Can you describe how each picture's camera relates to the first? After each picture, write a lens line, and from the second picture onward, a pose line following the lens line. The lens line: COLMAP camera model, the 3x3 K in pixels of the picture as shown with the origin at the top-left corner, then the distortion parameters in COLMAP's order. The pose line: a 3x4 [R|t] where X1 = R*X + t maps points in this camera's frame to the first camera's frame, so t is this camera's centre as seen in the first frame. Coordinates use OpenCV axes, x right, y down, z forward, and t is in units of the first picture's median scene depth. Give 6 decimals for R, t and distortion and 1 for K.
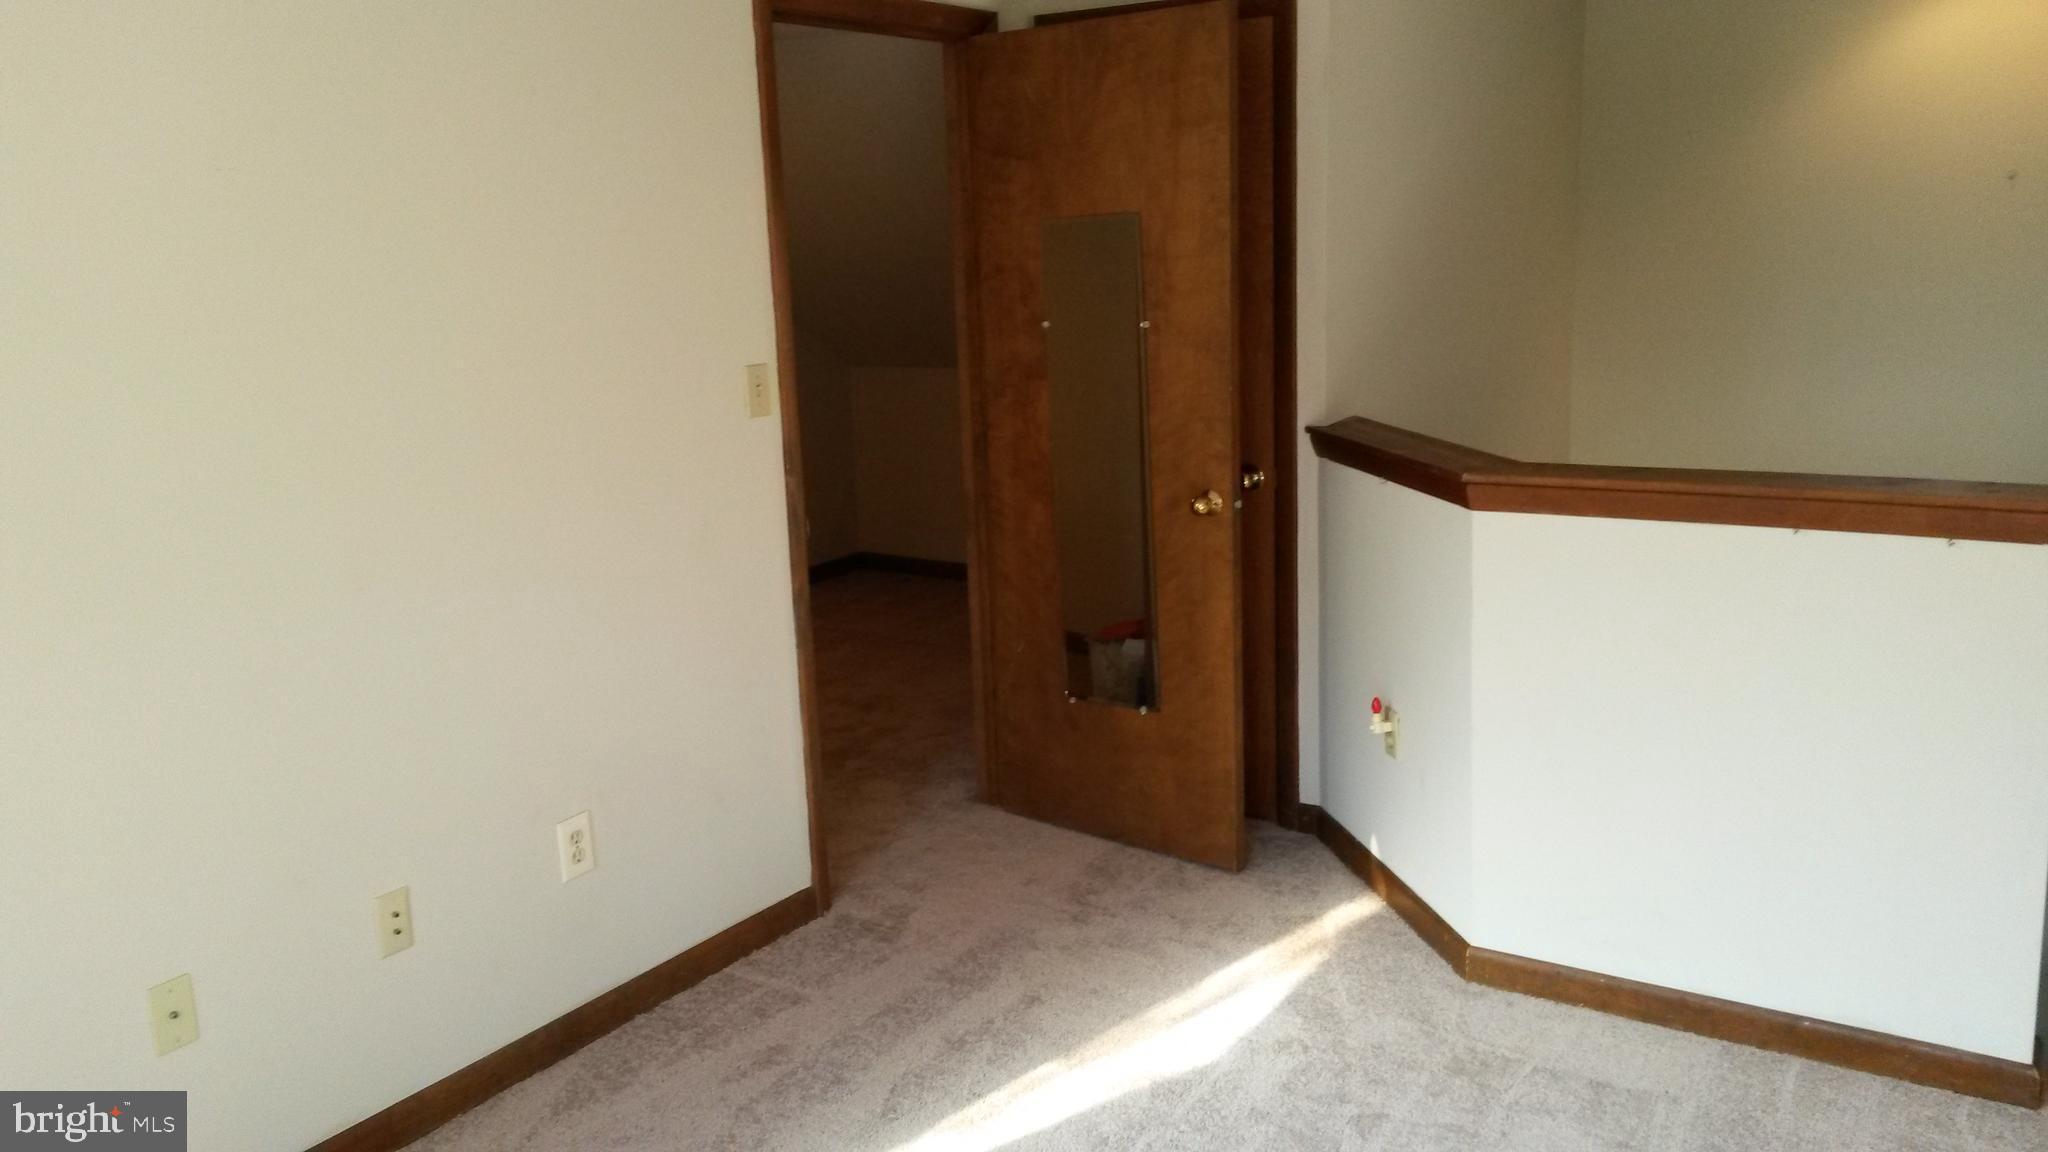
lens RADIAL K [[1657.1, 0, 1000.2], [0, 1657.1, 543.3], [0, 0, 1]] dist [0.097496, -0.177729]
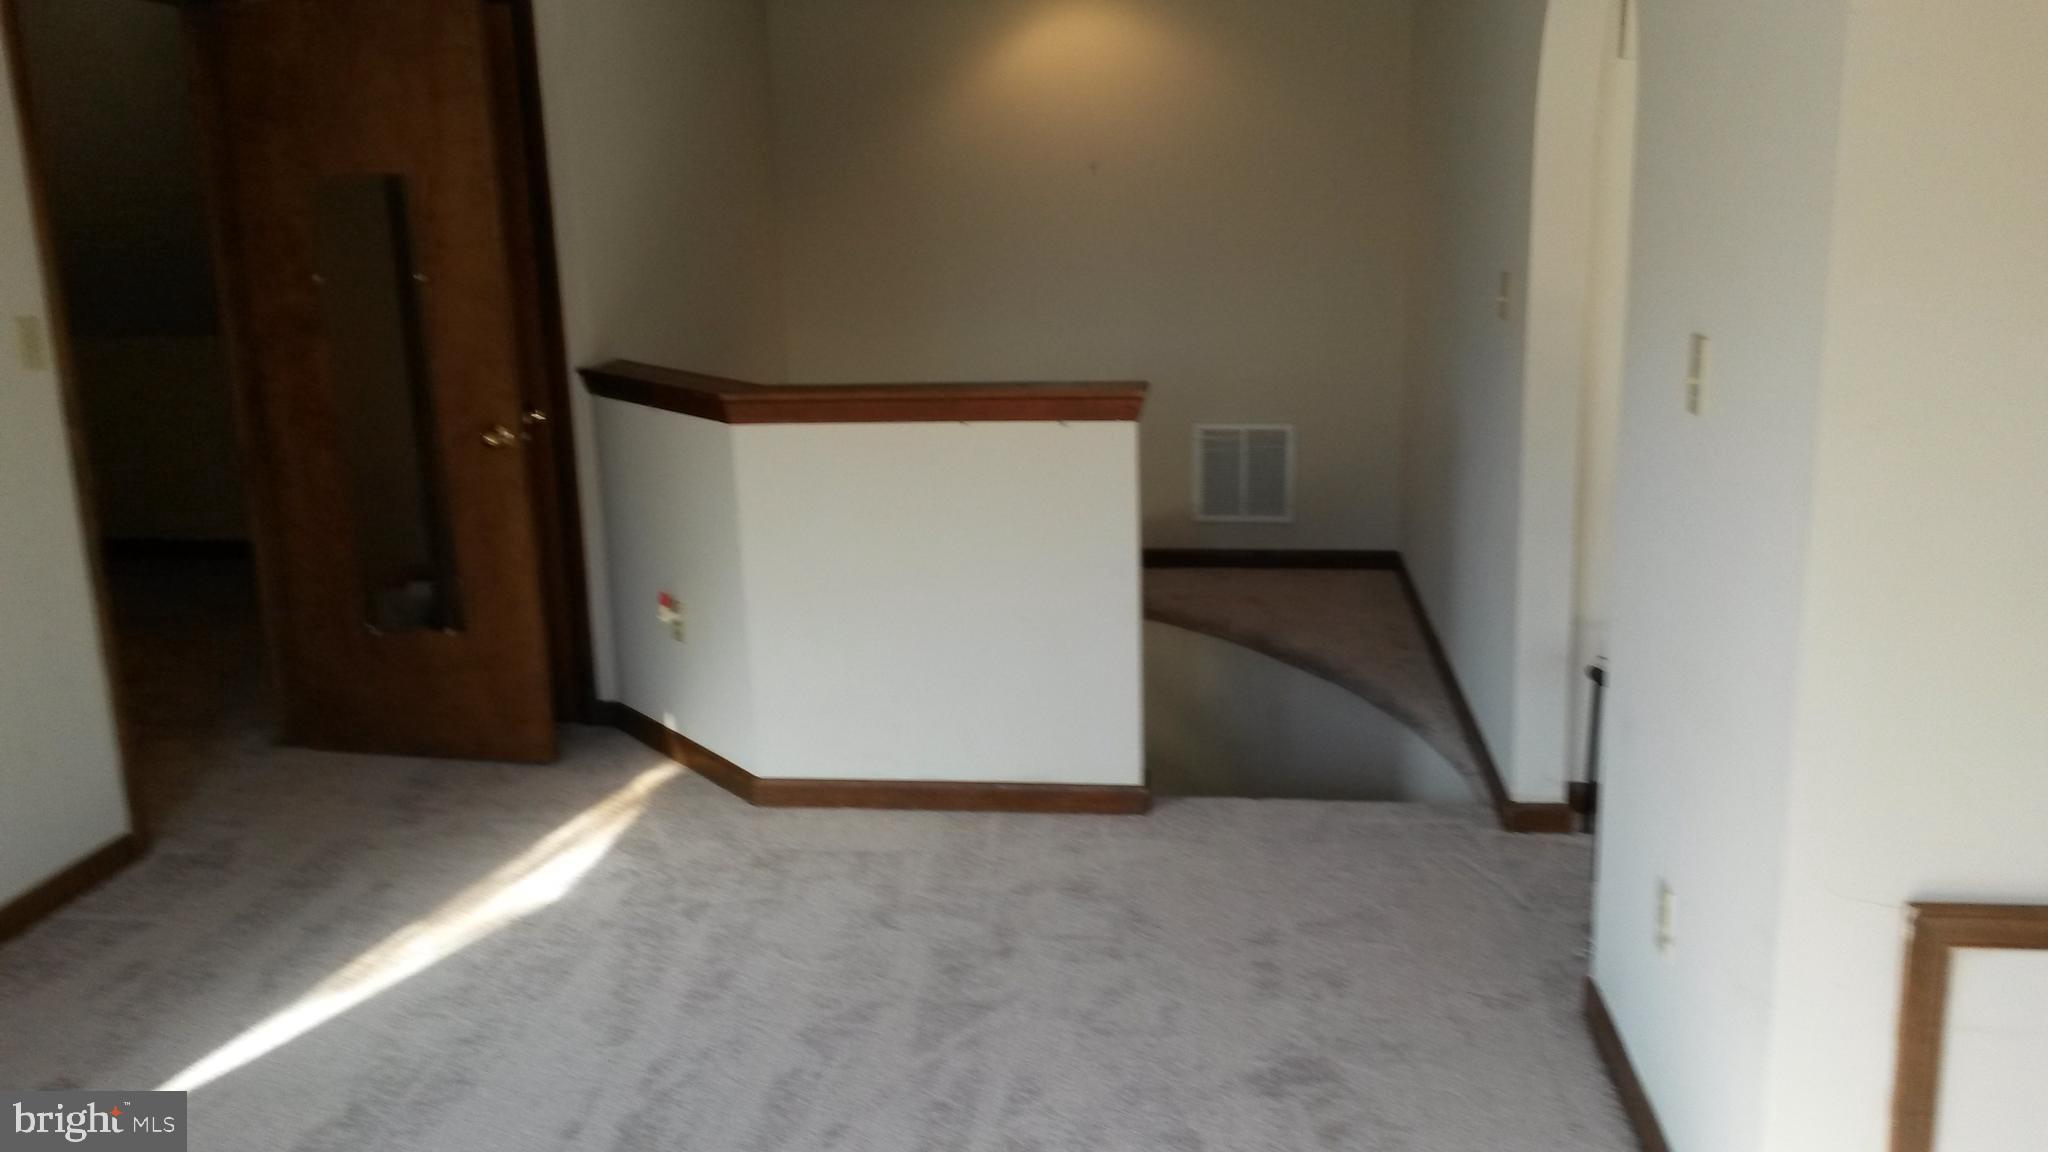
lens RADIAL K [[1688.9, 0, 1023.5], [0, 1688.9, 565.1], [0, 0, 1]] dist [0.146718, -0.189262]
pose [[0.889468, -0.091913, 0.447659, -0.088040], [0.080272, 0.995759, 0.044954, 0.039845], [-0.449893, -0.004051, 0.893074, -0.201414]]
